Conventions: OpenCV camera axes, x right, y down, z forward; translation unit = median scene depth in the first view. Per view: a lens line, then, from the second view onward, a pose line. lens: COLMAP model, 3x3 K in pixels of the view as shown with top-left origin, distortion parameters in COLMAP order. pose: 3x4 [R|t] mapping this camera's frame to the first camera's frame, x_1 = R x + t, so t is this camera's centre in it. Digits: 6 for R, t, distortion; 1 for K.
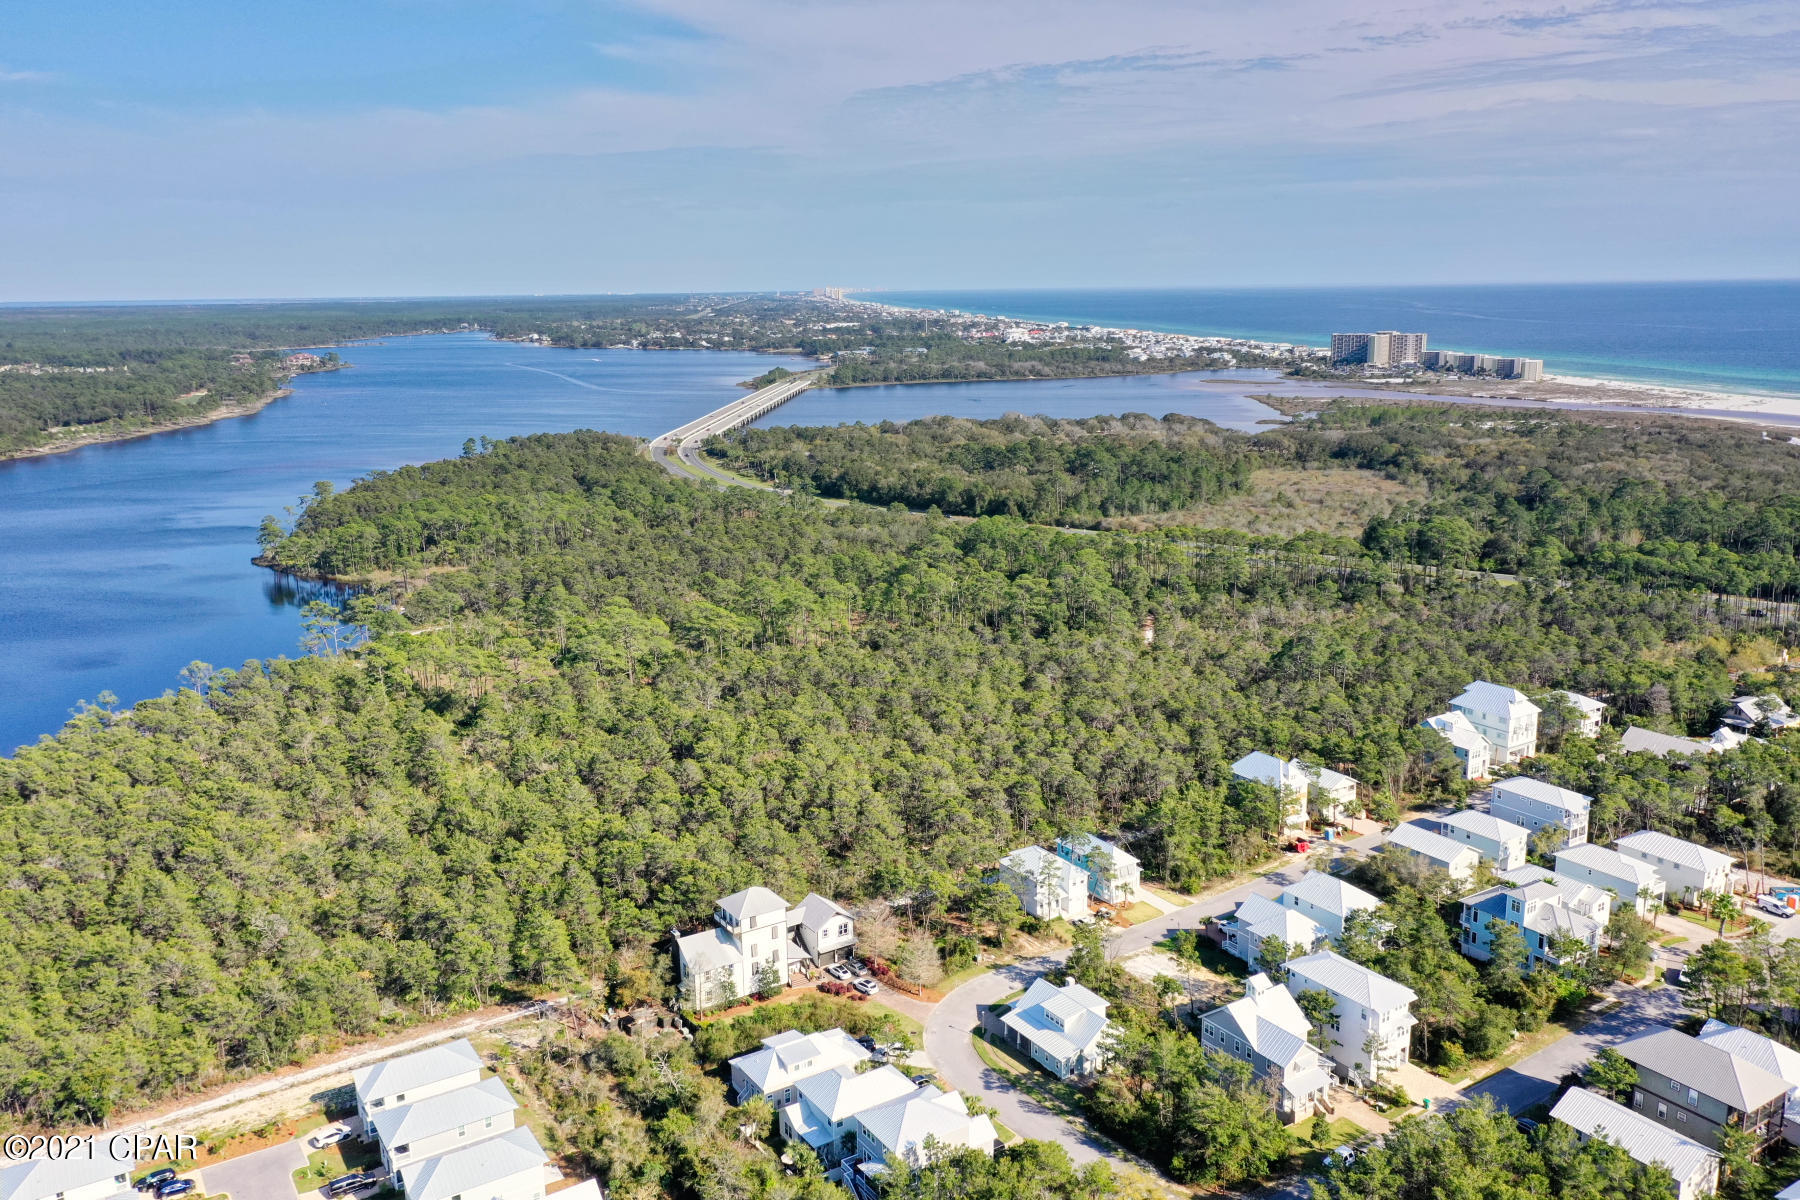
lens RADIAL K [[1425.4, 0, 901.2], [0, 1425.4, 597.6], [0, 0, 1]] dist [0.003827, 0.005244]
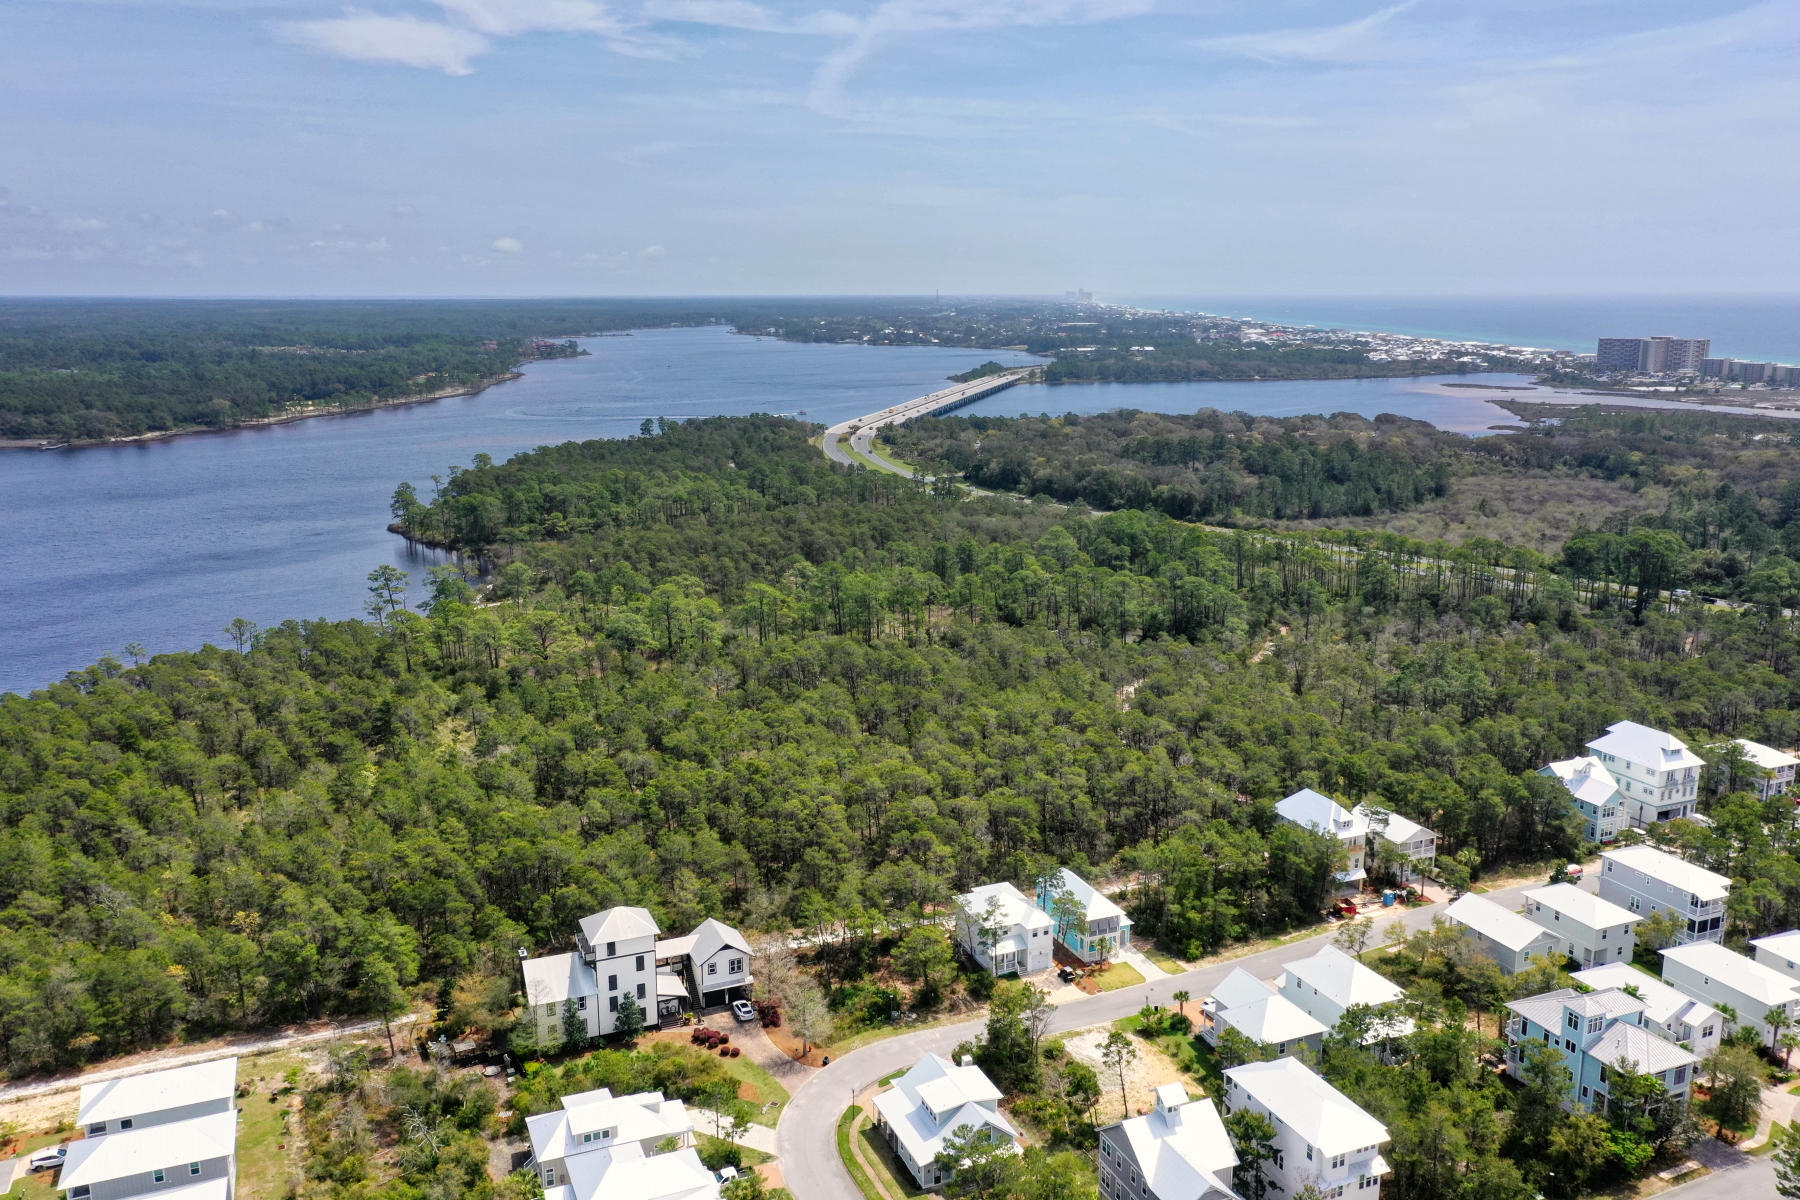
lens RADIAL K [[1425.4, 0, 901.2], [0, 1425.4, 597.6], [0, 0, 1]] dist [0.003827, 0.005244]
pose [[0.984314, 0.048817, -0.169534, 0.038568], [-0.049190, 0.998787, 0.002006, 0.002082], [0.169427, 0.006365, 0.985522, 0.038852]]
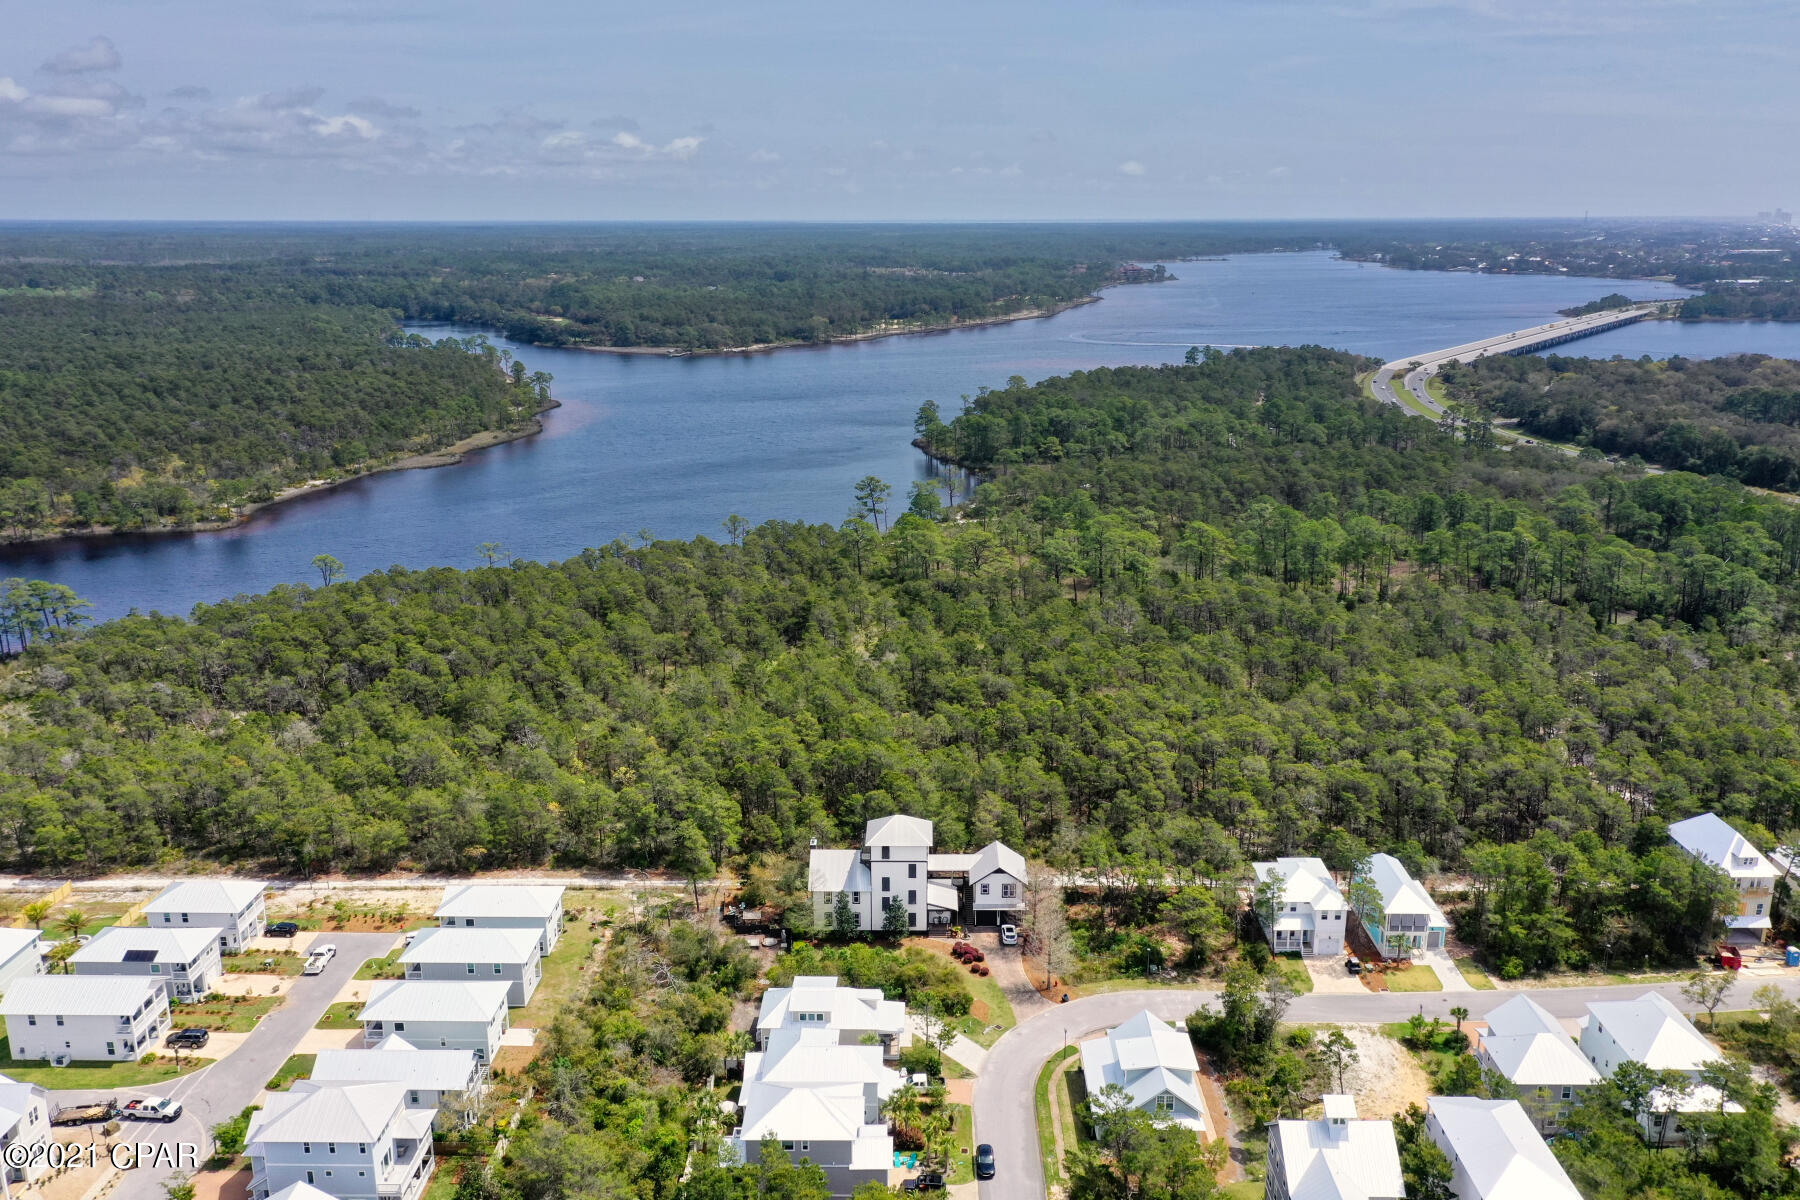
lens RADIAL K [[1425.4, 0, 901.2], [0, 1425.4, 597.6], [0, 0, 1]] dist [0.003827, 0.005244]
pose [[0.829483, 0.154137, -0.536843, 0.070171], [-0.126217, 0.988033, 0.088661, -0.001988], [0.544084, -0.005784, 0.839011, 0.050502]]
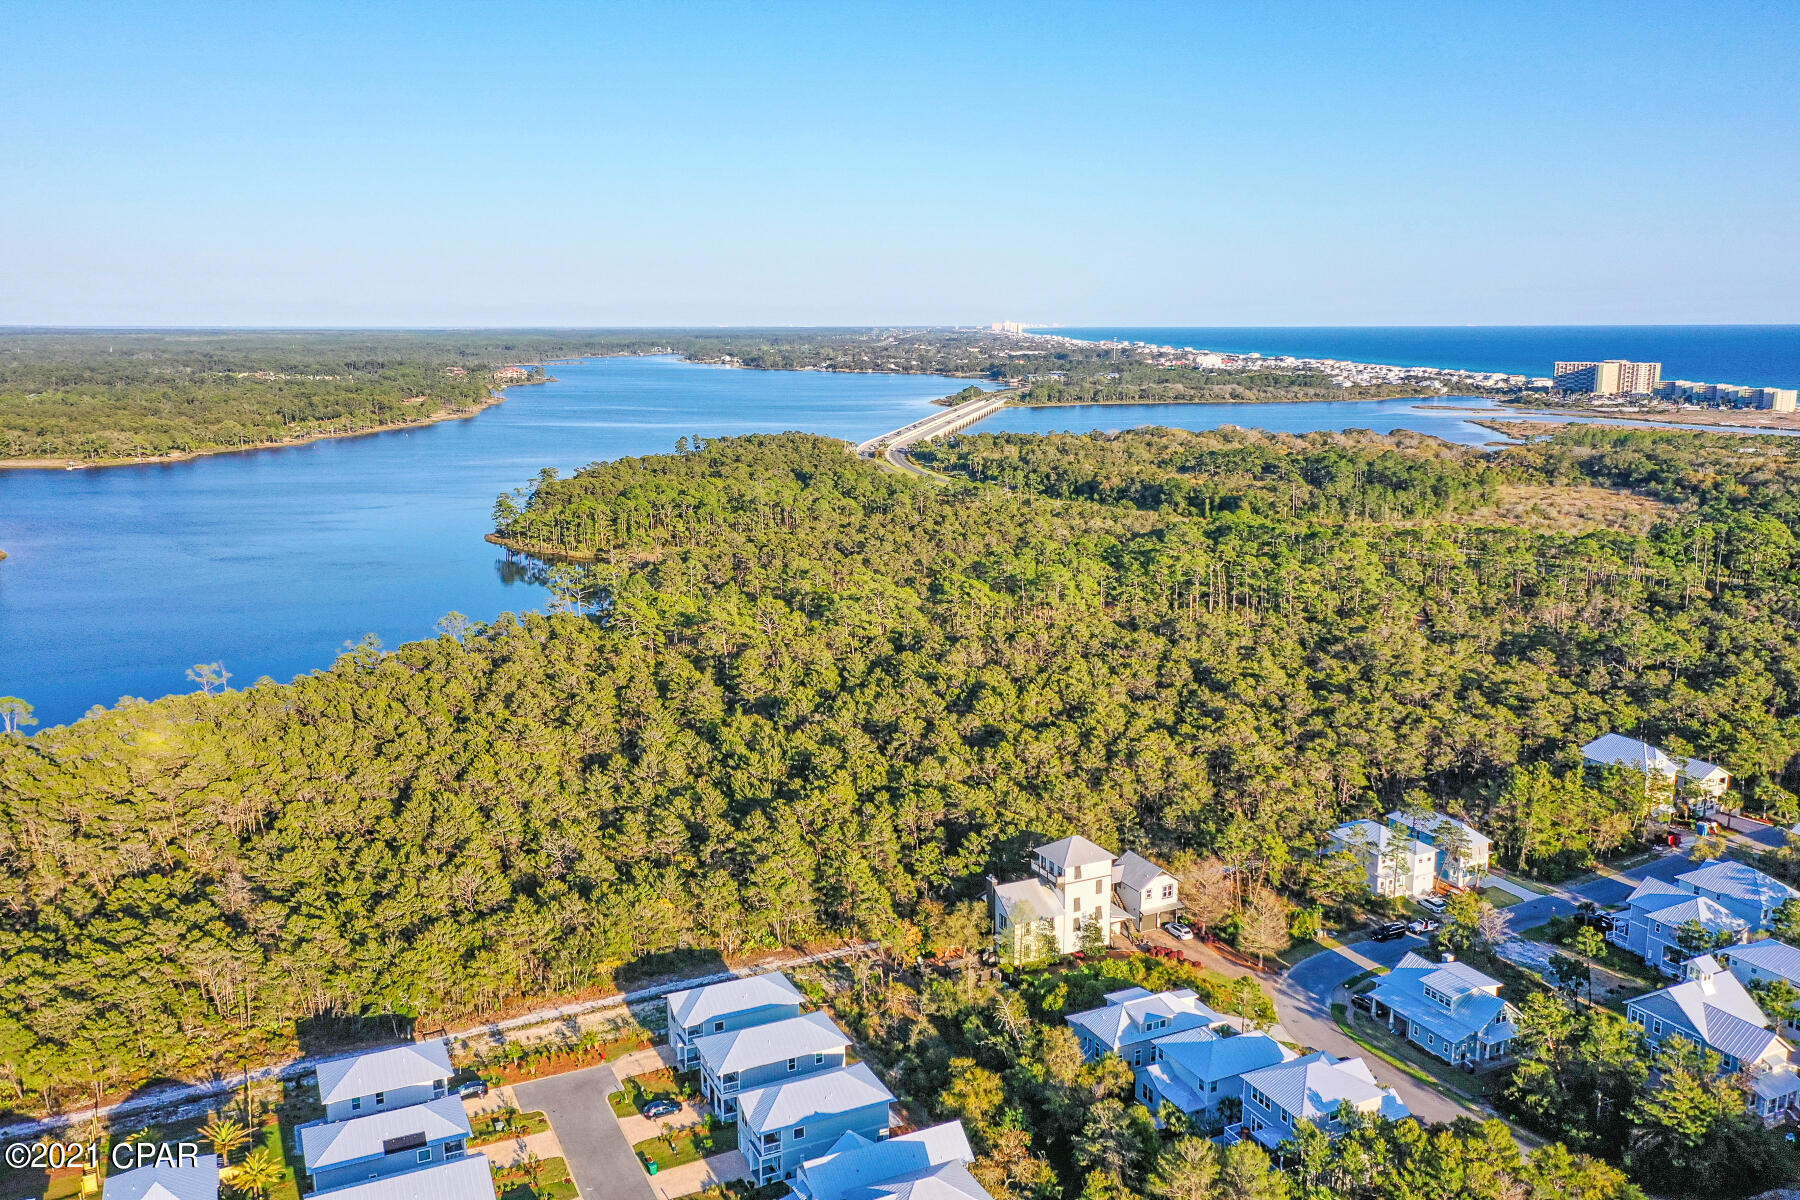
lens RADIAL K [[1419.3, 0, 900.0], [0, 1419.3, 600.0], [0, 0, 1]] dist [0.006585, 0.012655]
pose [[0.992578, 0.036832, -0.115895, -0.023093], [-0.039424, 0.999019, -0.020152, 0.014996], [0.115039, 0.024572, 0.993057, 0.016110]]
